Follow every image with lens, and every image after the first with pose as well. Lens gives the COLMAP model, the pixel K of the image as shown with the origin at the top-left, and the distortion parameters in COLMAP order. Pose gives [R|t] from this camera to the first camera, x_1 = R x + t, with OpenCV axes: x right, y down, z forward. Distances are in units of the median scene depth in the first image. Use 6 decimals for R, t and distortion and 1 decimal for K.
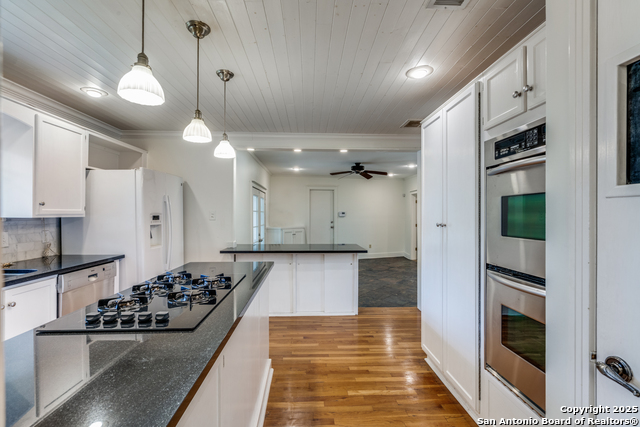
lens RADIAL K [[290.3, 0, 321.4], [0, 290.3, 216.1], [0, 0, 1]] dist [0.000074, 0.000168]
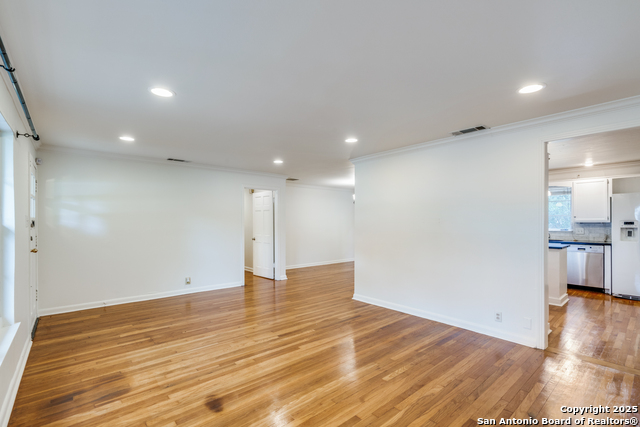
lens RADIAL K [[290.3, 0, 321.4], [0, 290.3, 216.1], [0, 0, 1]] dist [0.000074, 0.000168]
pose [[-0.771099, -0.010068, -0.636635, 1.887131], [-0.000322, 0.999881, -0.015423, -0.006904], [0.636715, -0.011687, -0.771011, 1.260389]]
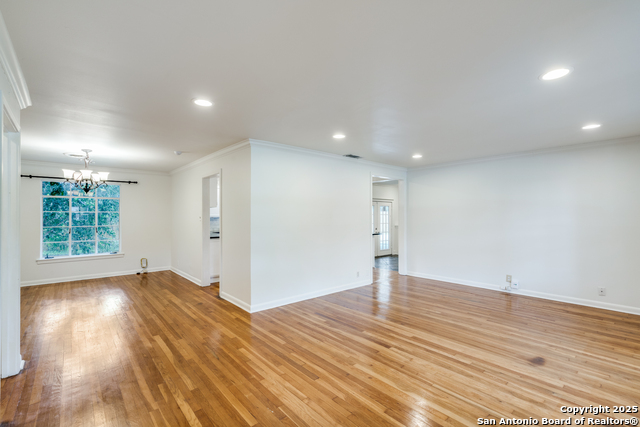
lens RADIAL K [[281.4, 0, 316.4], [0, 281.4, 215.8], [0, 0, 1]] dist [0.000547, -0.000041]
pose [[0.623196, -0.000985, -0.782065, 1.886667], [-0.004074, 0.999982, -0.004506, -0.000687], [0.782055, 0.005994, 0.623181, -0.578536]]
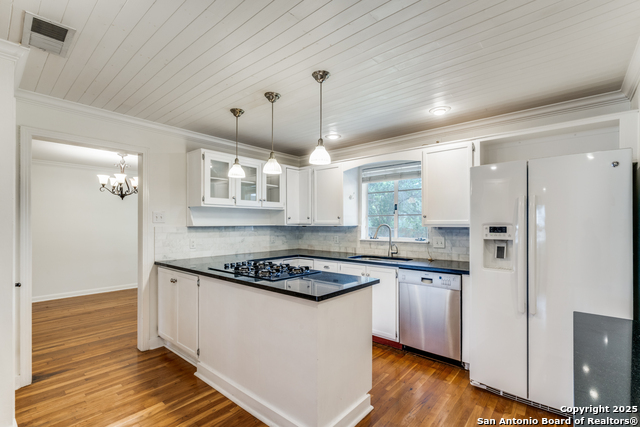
lens RADIAL K [[290.3, 0, 321.4], [0, 290.3, 216.1], [0, 0, 1]] dist [0.000074, 0.000168]
pose [[-0.690151, -0.019615, -0.723400, 0.261524], [-0.003839, 0.999718, -0.023445, -0.008970], [0.723655, -0.013404, -0.690031, 1.291909]]
